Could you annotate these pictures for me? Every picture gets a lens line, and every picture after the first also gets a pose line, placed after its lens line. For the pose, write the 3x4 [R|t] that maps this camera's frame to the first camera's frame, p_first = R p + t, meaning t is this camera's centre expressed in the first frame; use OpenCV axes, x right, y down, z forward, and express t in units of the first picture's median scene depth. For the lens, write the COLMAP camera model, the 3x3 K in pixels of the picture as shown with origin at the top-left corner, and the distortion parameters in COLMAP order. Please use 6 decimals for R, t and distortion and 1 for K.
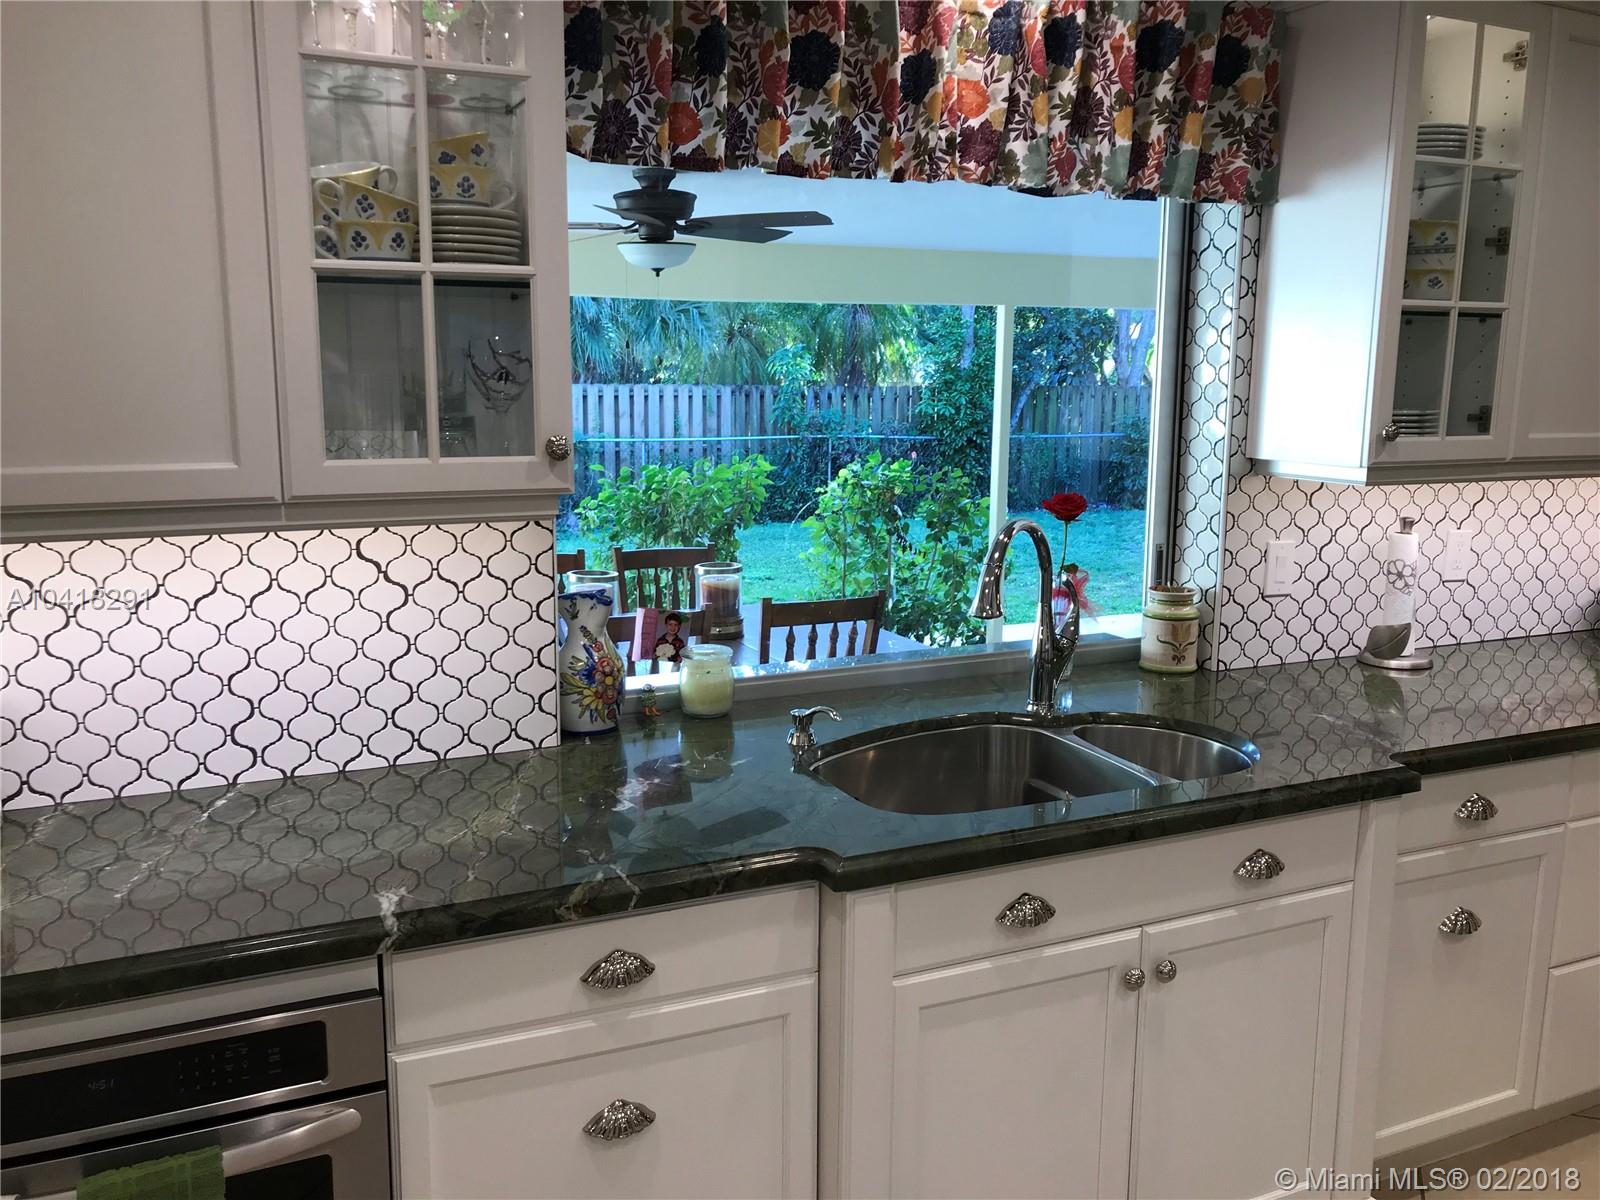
lens RADIAL K [[1325.4, 0, 799.7], [0, 1325.4, 590.9], [0, 0, 1]] dist [-0.002328, 0.001878]
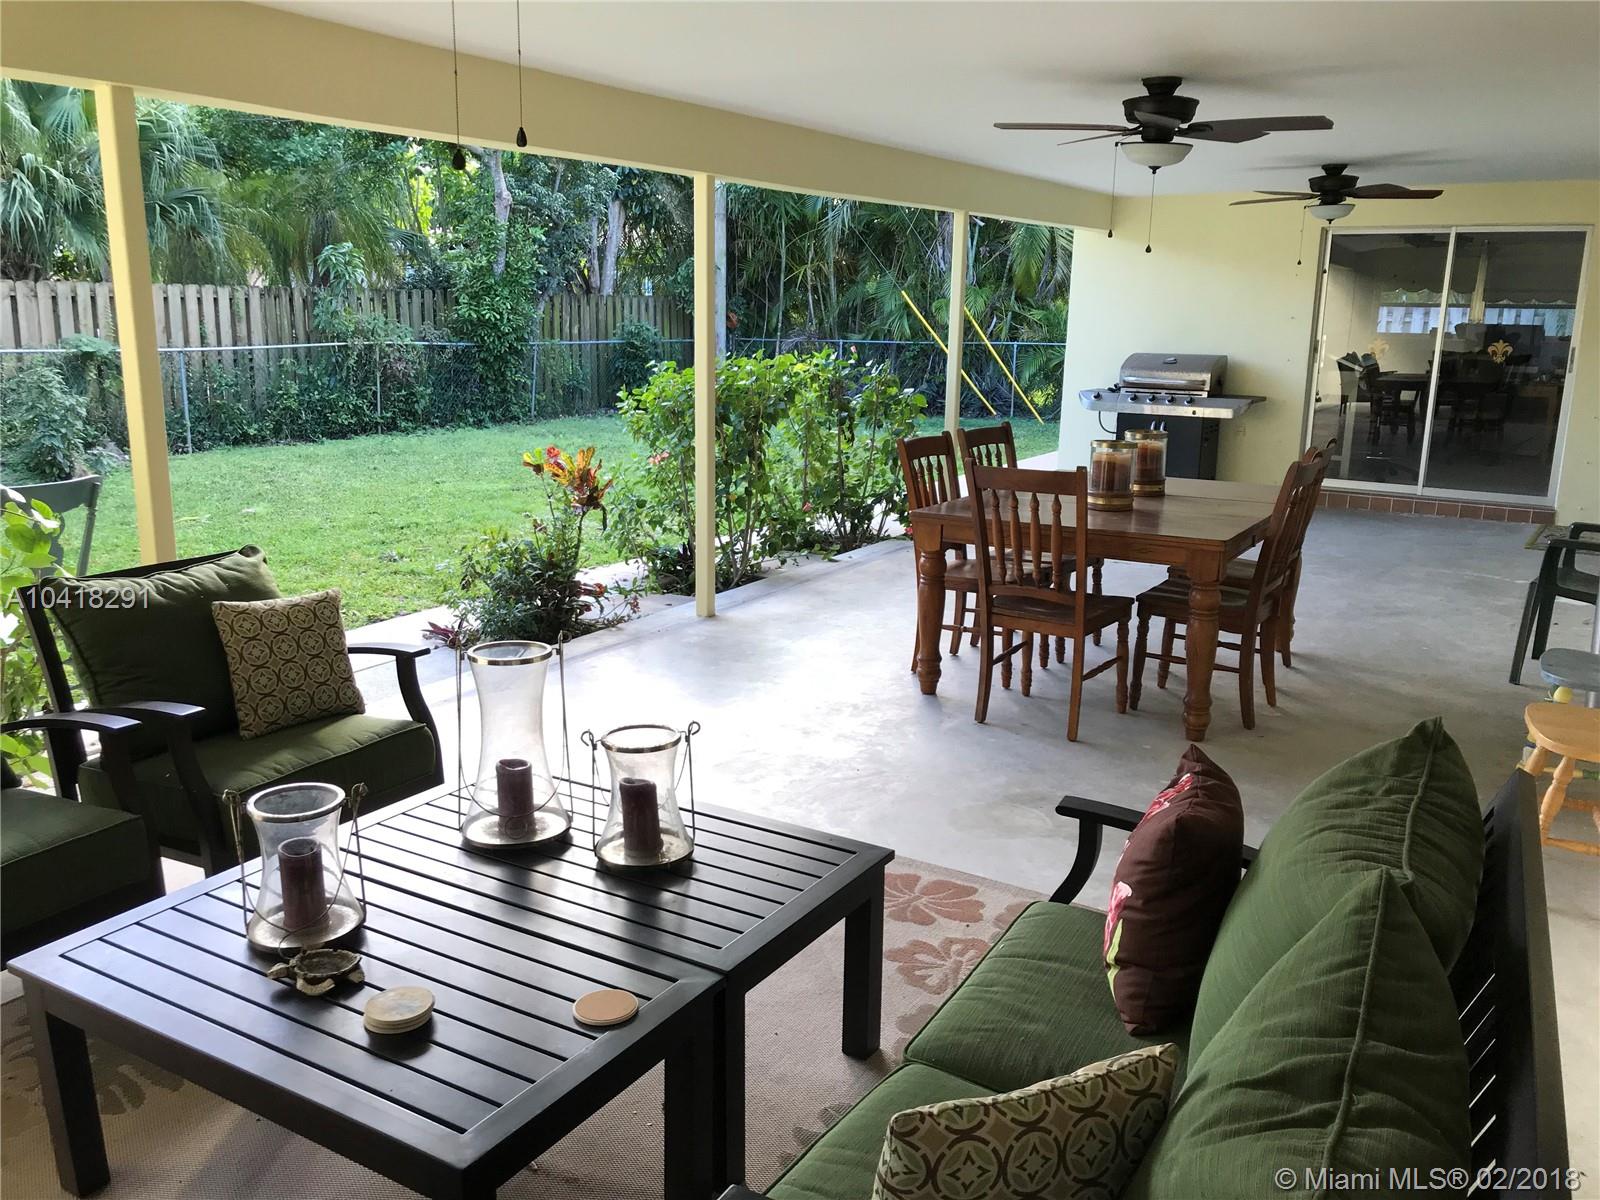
lens RADIAL K [[1291.4, 0, 782.8], [0, 1291.4, 597.2], [0, 0, 1]] dist [0.084764, -0.071762]
pose [[0.835593, -0.122255, 0.535572, -1.689583], [0.083021, 0.991828, 0.096877, -0.023850], [-0.543039, -0.036486, 0.838914, 0.376329]]
